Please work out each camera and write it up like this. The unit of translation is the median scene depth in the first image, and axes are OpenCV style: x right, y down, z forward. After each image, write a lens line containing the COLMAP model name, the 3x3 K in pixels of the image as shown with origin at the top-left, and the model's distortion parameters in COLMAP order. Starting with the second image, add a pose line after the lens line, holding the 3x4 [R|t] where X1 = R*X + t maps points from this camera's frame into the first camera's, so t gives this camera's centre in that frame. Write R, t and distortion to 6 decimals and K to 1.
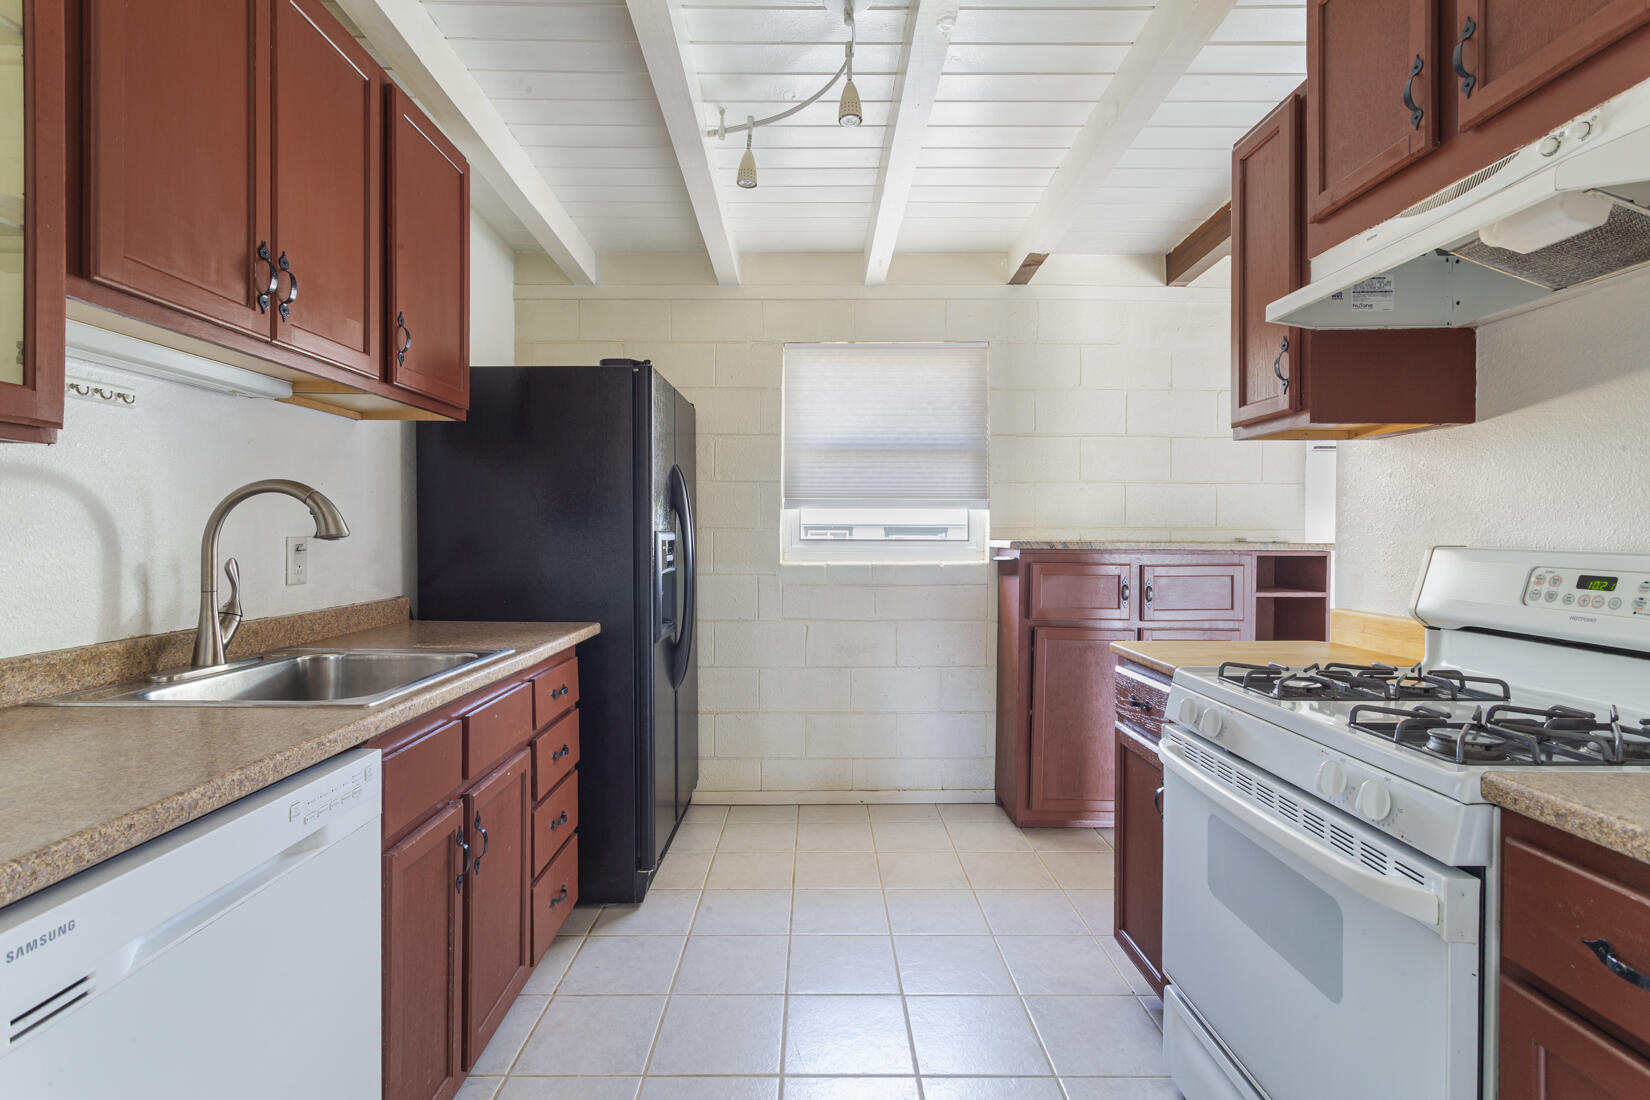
lens RADIAL K [[792.0, 0, 821.0], [0, 792.0, 540.3], [0, 0, 1]] dist [0.007009, 0.000256]
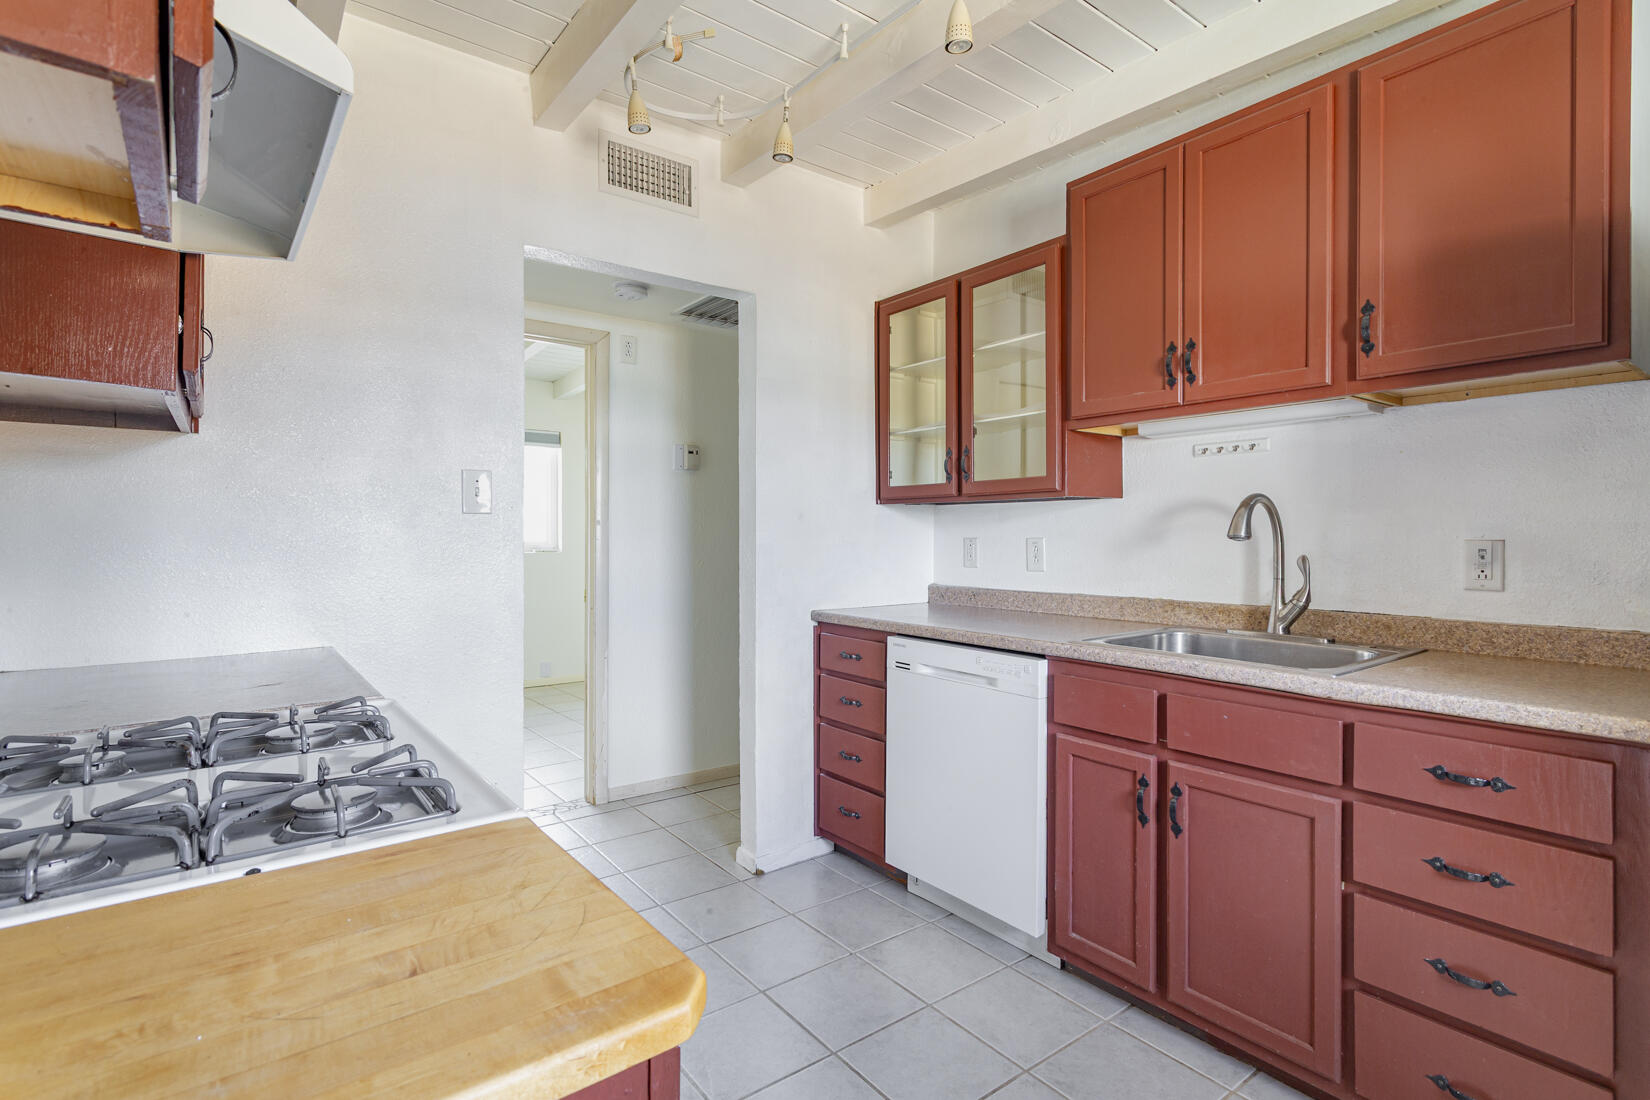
lens RADIAL K [[792.0, 0, 815.2], [0, 792.0, 532.1], [0, 0, 1]] dist [0.007009, 0.000256]
pose [[-0.807652, -0.001913, -0.589657, 0.640247], [-0.005360, 0.999977, 0.004097, -0.015782], [0.589636, 0.006469, -0.807644, 1.579688]]
